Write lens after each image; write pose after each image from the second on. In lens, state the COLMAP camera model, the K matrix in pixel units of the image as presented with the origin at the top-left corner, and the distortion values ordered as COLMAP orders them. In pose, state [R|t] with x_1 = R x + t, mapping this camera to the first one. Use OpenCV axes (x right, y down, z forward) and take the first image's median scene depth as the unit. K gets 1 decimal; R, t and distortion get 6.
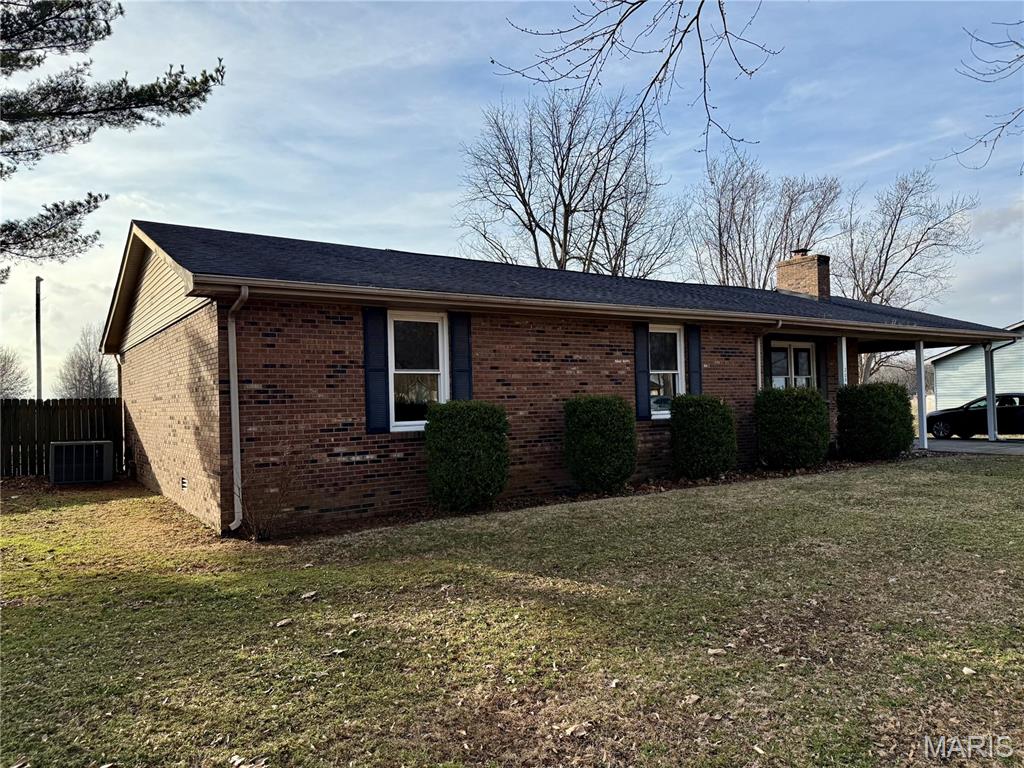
lens RADIAL K [[723.3, 0, 512.0], [0, 723.3, 384.0], [0, 0, 1]] dist [0.079807, -0.000808]
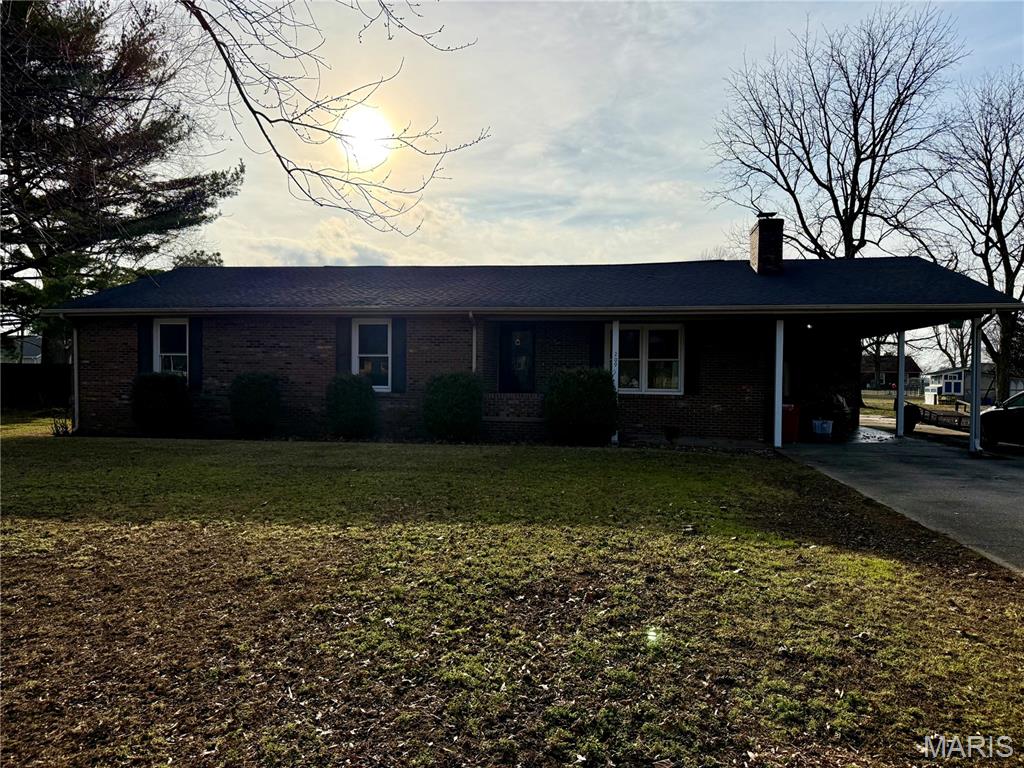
lens RADIAL K [[709.5, 0, 512.0], [0, 709.5, 384.0], [0, 0, 1]] dist [-0.005485, -0.006173]
pose [[0.753334, 0.044917, -0.656102, 1.424084], [-0.013099, 0.998492, 0.053318, -0.042060], [0.657507, -0.031572, 0.752786, 0.260969]]
